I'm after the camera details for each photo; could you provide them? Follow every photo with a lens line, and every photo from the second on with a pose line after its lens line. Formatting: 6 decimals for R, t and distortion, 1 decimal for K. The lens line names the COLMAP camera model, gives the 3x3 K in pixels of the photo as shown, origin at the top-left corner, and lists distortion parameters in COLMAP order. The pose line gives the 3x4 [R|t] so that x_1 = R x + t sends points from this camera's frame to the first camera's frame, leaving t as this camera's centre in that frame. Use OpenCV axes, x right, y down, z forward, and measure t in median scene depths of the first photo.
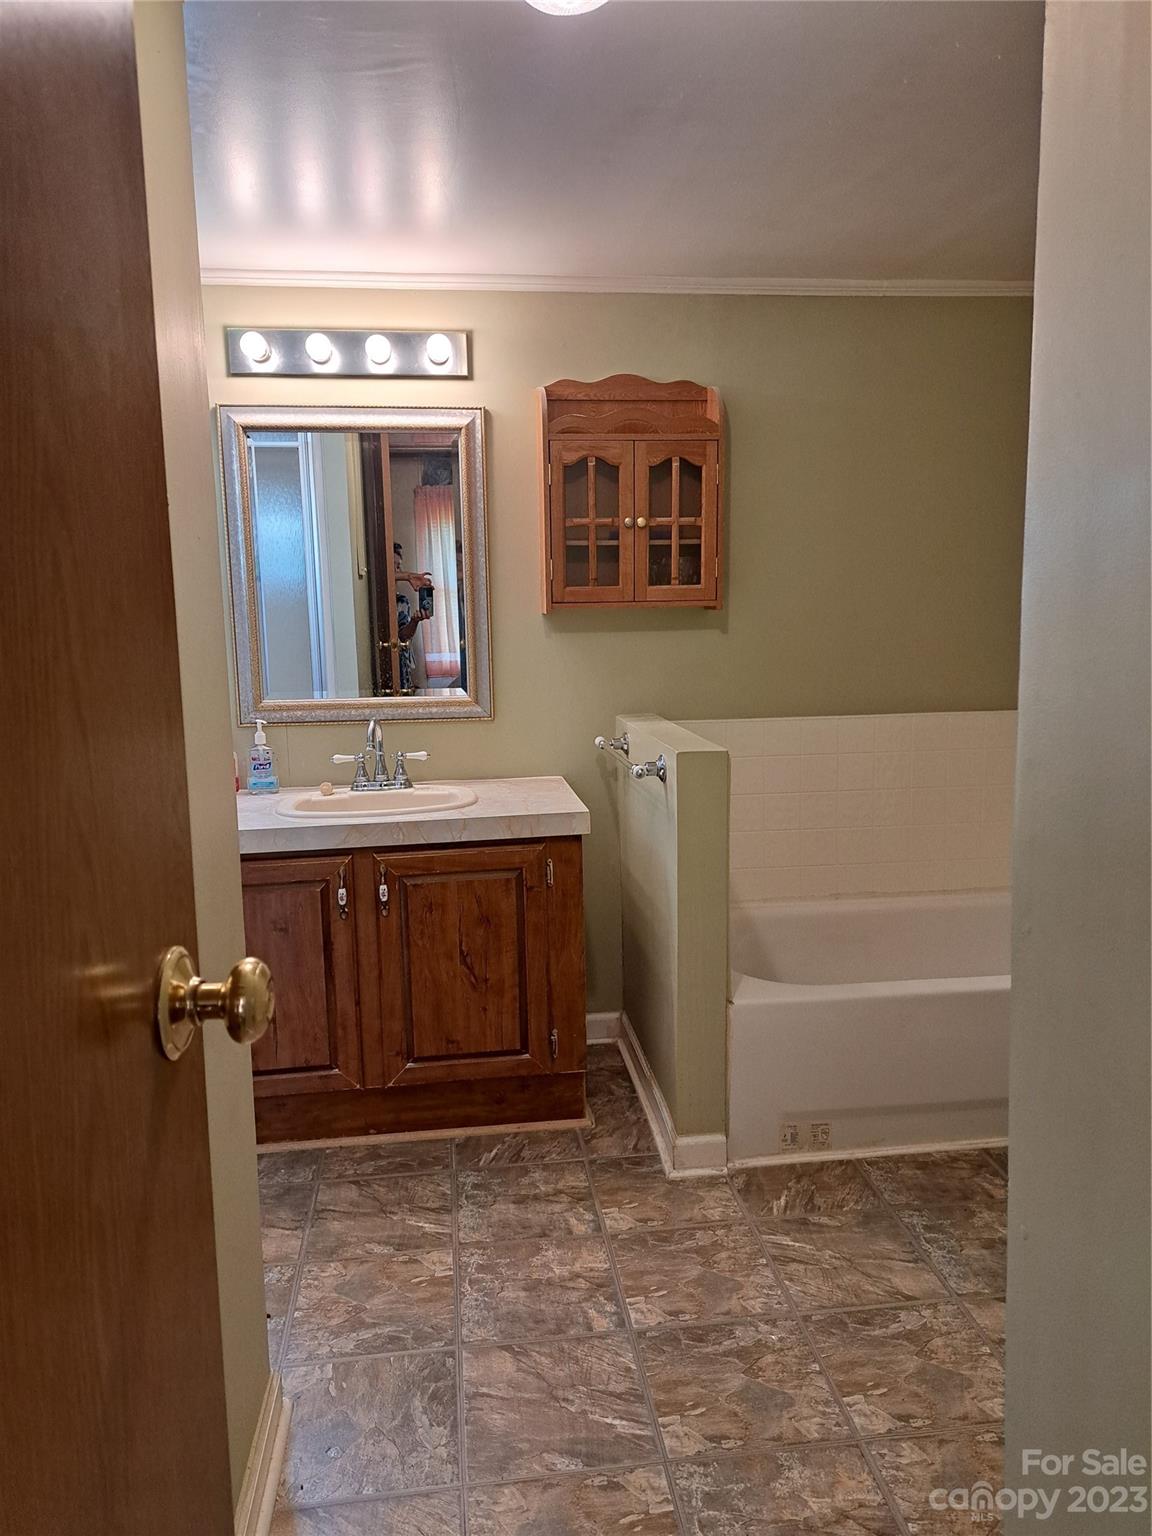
lens RADIAL K [[1109.3, 0, 576.0], [0, 1109.3, 768.0], [0, 0, 1]] dist [0.070687, -0.089036]
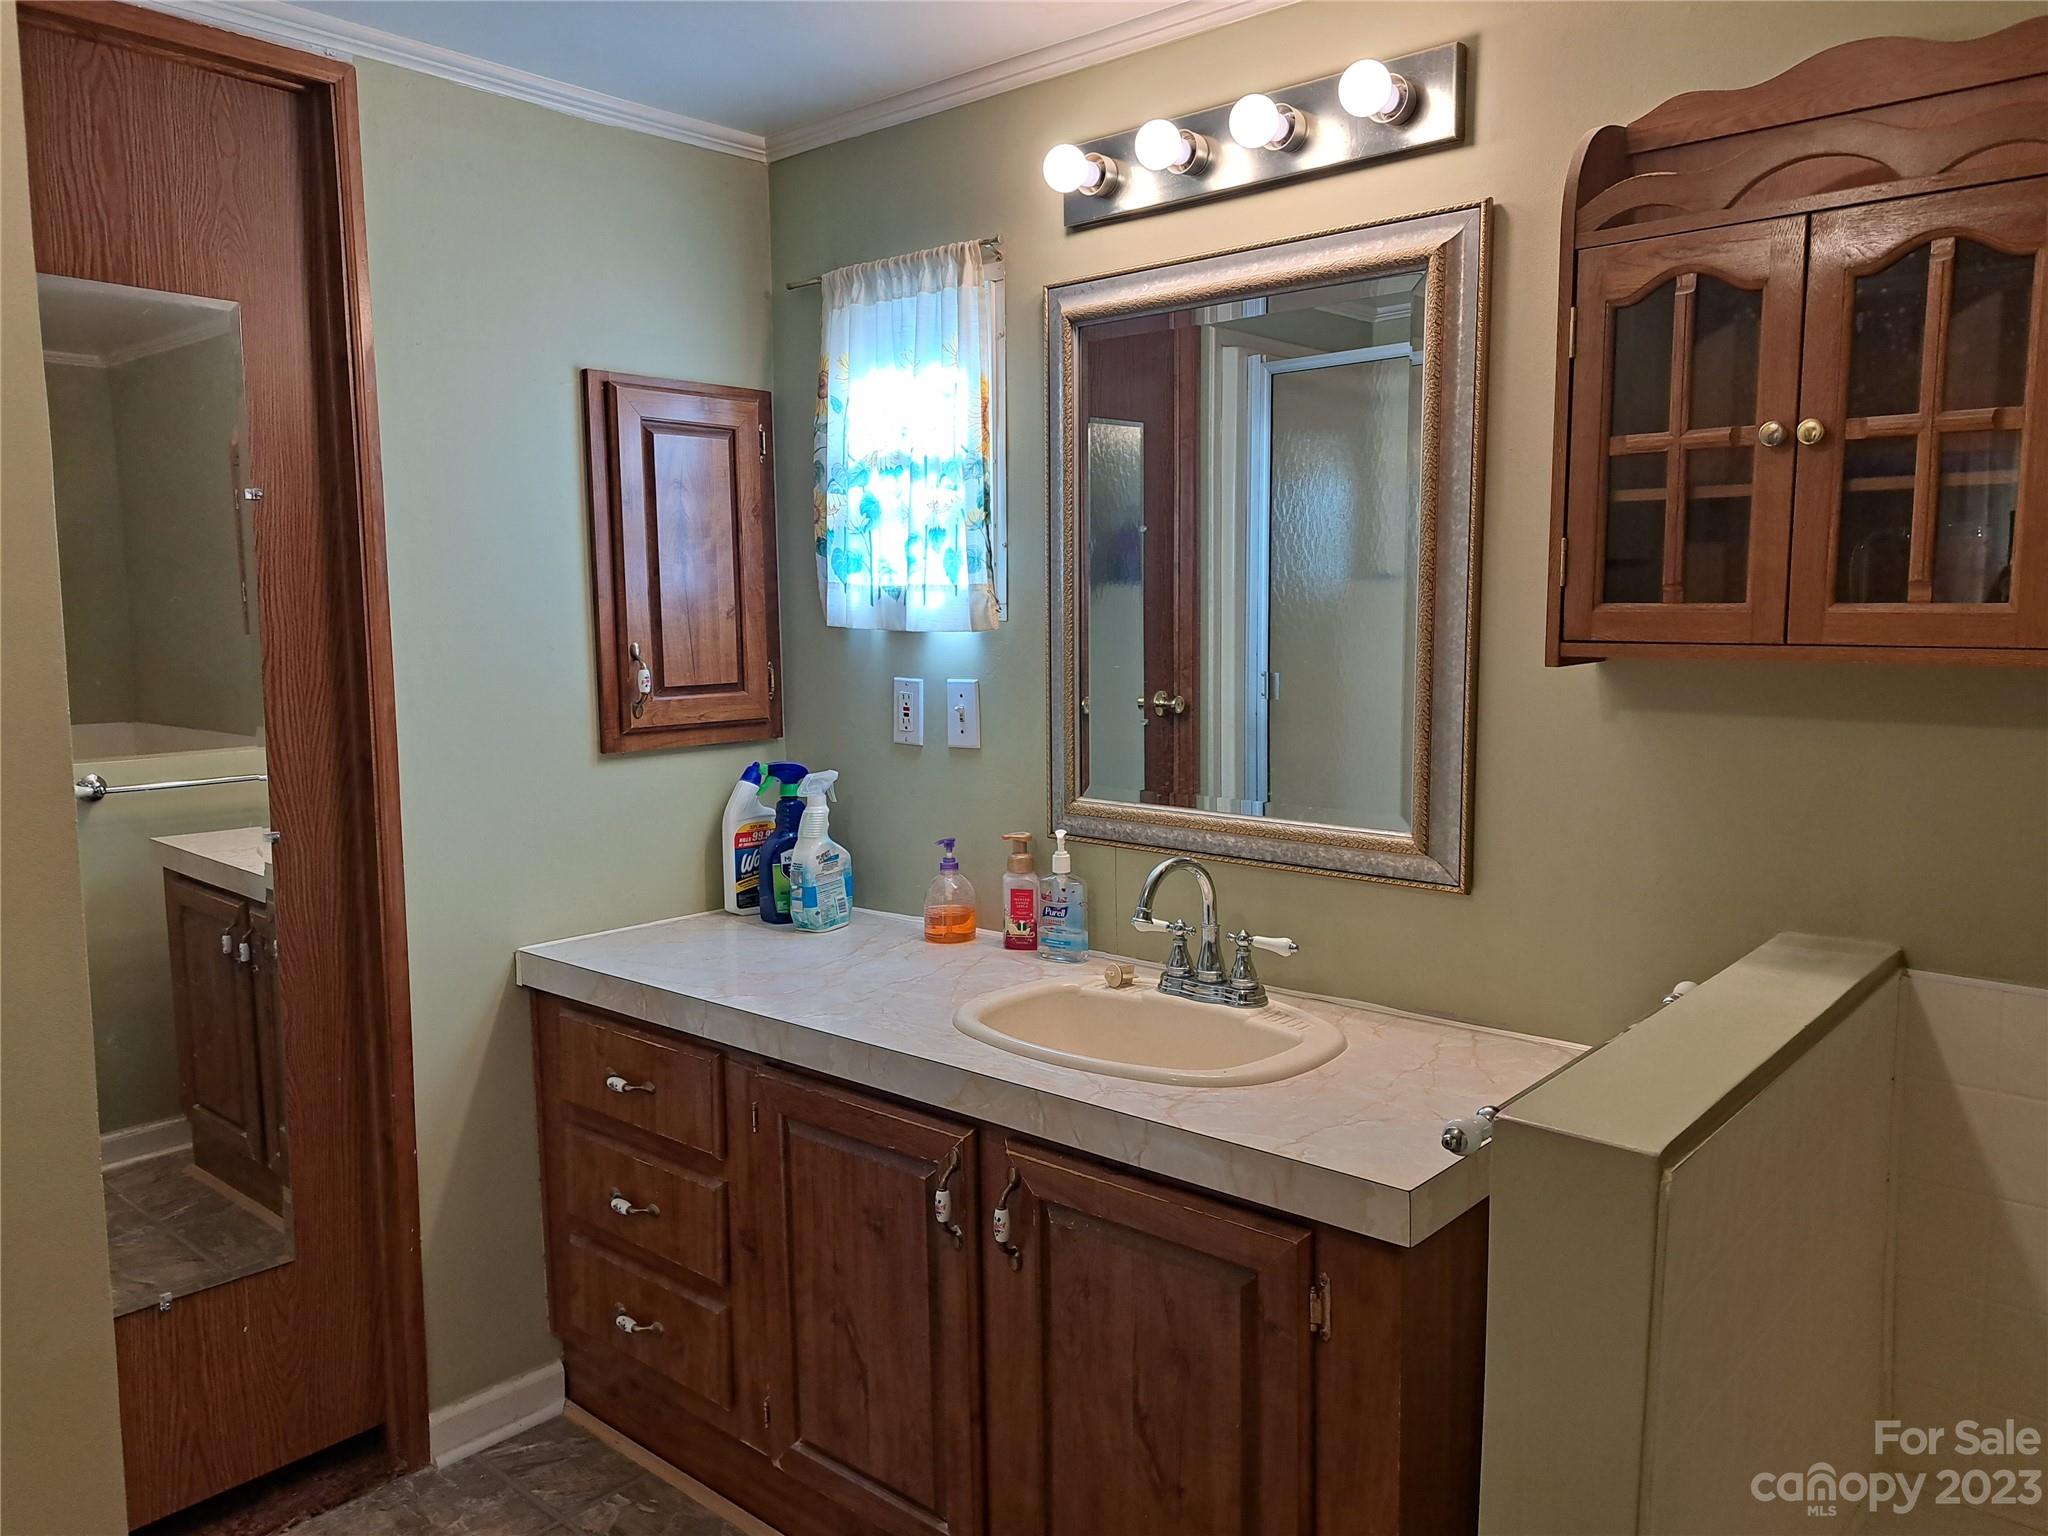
lens RADIAL K [[1479.1, 0, 1024.0], [0, 1479.1, 768.0], [0, 0, 1]] dist [0.070687, -0.089036]
pose [[0.653103, 0.098894, -0.750784, 0.269254], [-0.113737, 0.993000, 0.031860, -0.097042], [0.748679, 0.064584, 0.659779, 0.486176]]
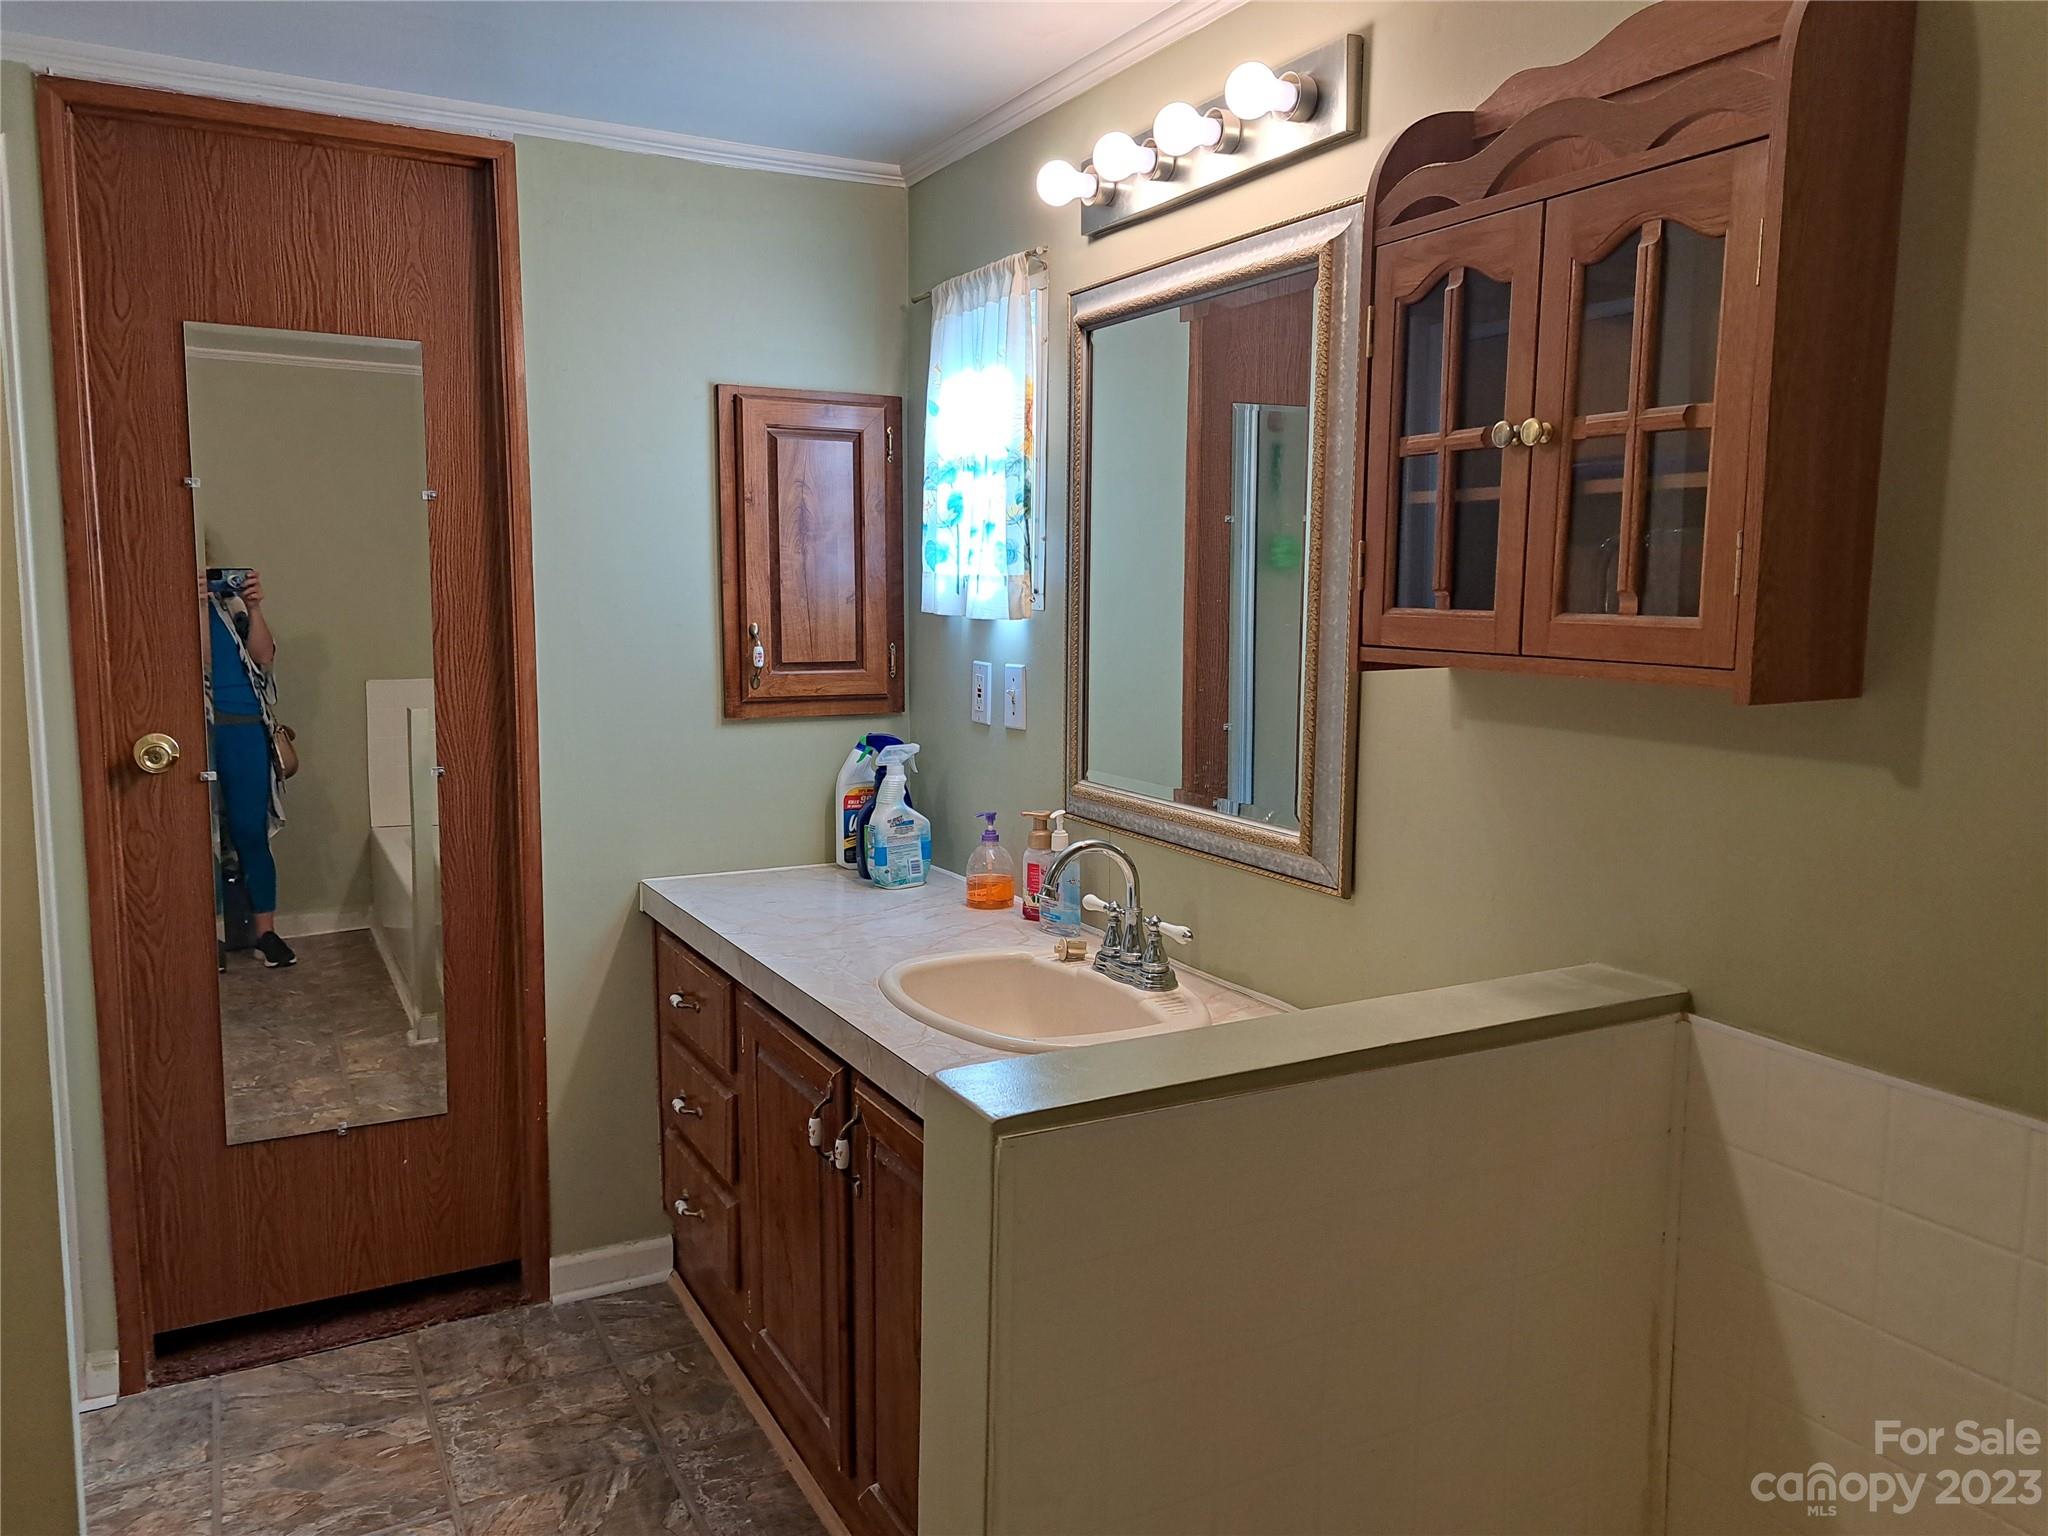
lens RADIAL K [[1482.6, 0, 1020.3], [0, 1482.6, 762.8], [0, 0, 1]] dist [0.101996, -0.174347]
pose [[0.345990, 0.134997, -0.928476, 0.449509], [-0.149431, 0.984892, 0.087515, -0.135595], [0.926262, 0.108464, 0.360935, 0.689998]]
